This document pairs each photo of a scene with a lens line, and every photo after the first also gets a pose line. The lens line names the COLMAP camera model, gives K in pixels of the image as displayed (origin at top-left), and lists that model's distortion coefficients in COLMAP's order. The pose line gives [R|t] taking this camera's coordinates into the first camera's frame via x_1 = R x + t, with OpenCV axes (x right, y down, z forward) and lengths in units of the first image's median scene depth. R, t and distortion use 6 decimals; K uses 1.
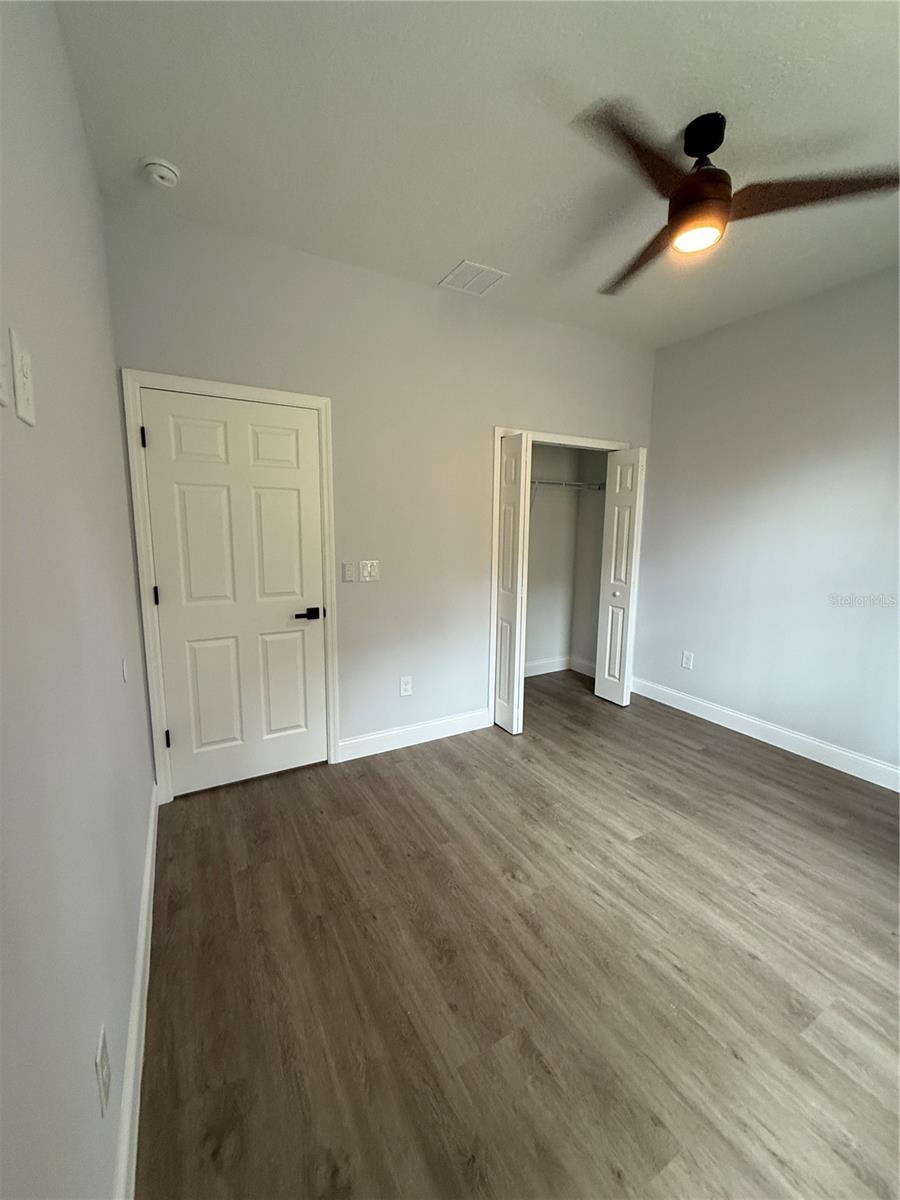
lens RADIAL K [[484.5, 0, 451.7], [0, 484.5, 585.8], [0, 0, 1]] dist [-0.000372, 0.000325]
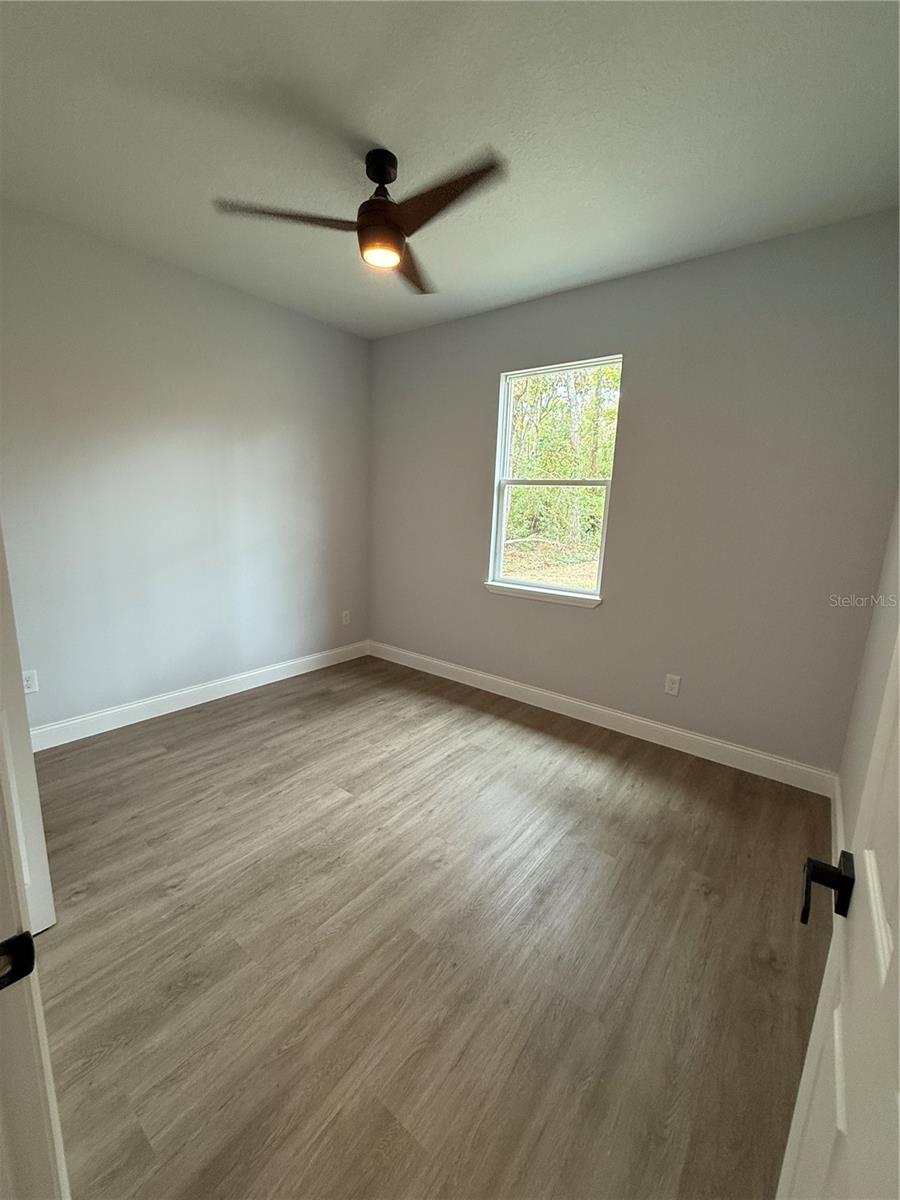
lens RADIAL K [[484.5, 0, 451.7], [0, 484.5, 585.8], [0, 0, 1]] dist [-0.000372, 0.000325]
pose [[-0.391882, -0.176319, 0.902962, -0.526472], [0.078179, 0.971532, 0.223637, -0.131430], [-0.916688, 0.158232, -0.366941, 0.965151]]
